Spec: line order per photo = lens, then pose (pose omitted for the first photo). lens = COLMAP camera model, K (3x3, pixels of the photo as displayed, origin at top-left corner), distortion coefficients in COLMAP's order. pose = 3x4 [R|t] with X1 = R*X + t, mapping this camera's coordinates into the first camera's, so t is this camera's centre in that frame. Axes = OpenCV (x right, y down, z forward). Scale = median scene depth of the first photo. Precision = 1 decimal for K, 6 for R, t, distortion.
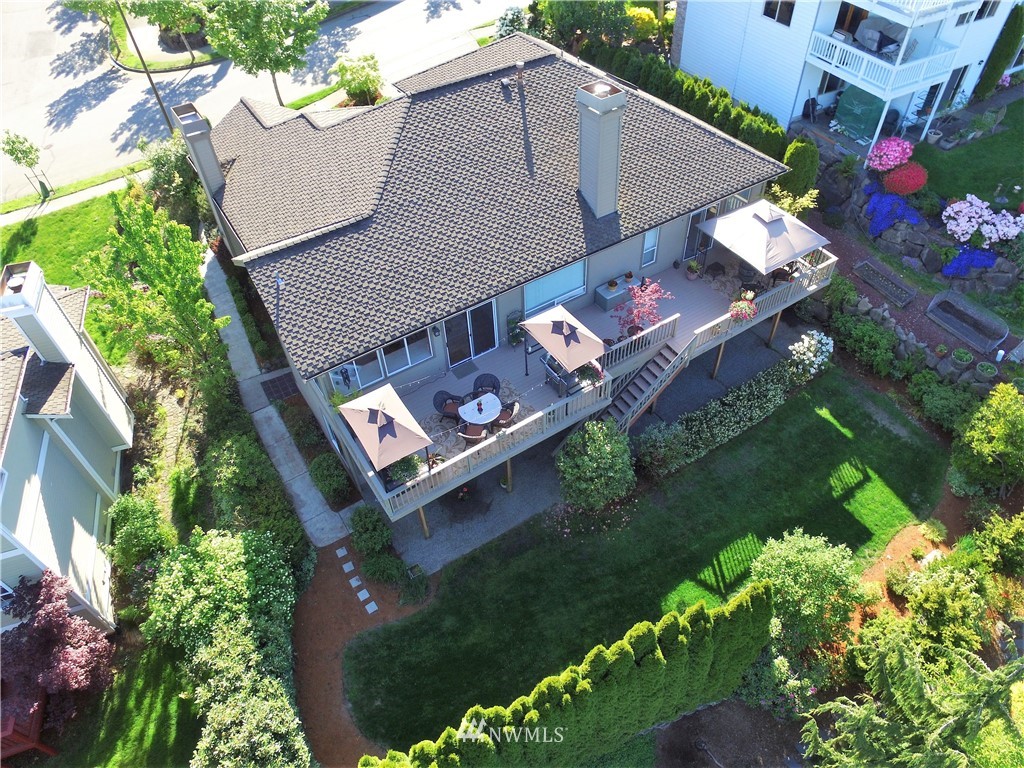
lens RADIAL K [[687.9, 0, 512.0], [0, 687.9, 384.0], [0, 0, 1]] dist [-0.041290, 0.001320]
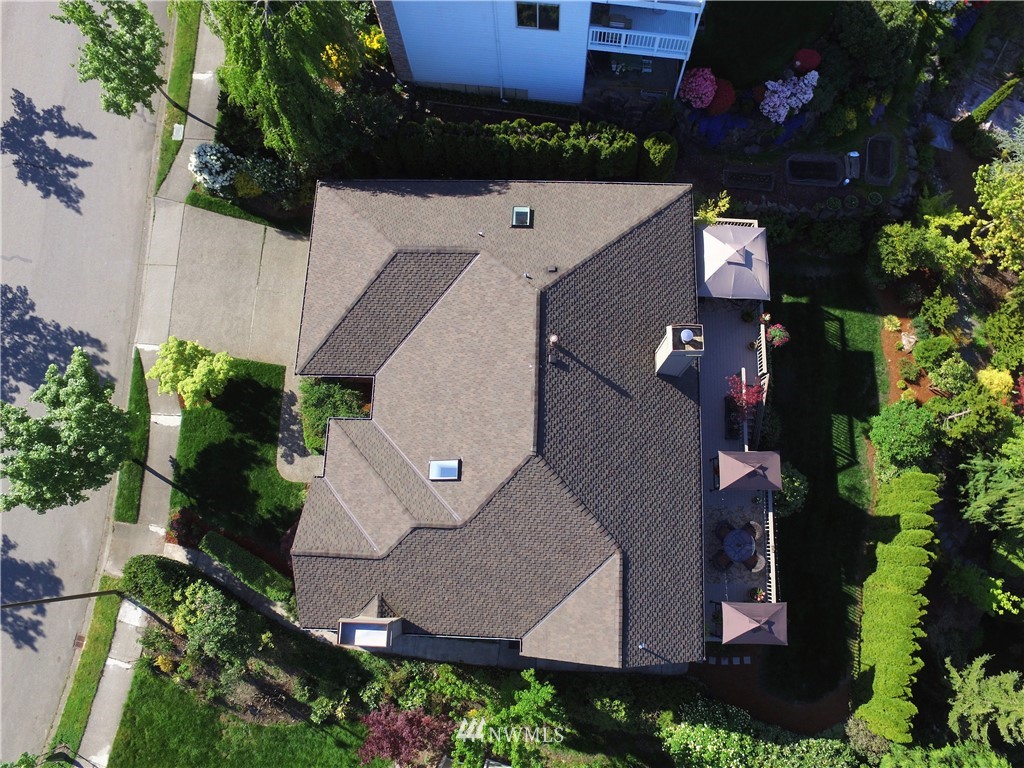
lens RADIAL K [[687.9, 0, 512.0], [0, 687.9, 384.0], [0, 0, 1]] dist [-0.041290, 0.001320]
pose [[0.567032, -0.801286, 0.190827, -0.308432], [0.591548, 0.557357, 0.582601, -1.212240], [-0.573189, -0.217470, 0.790039, 0.236218]]
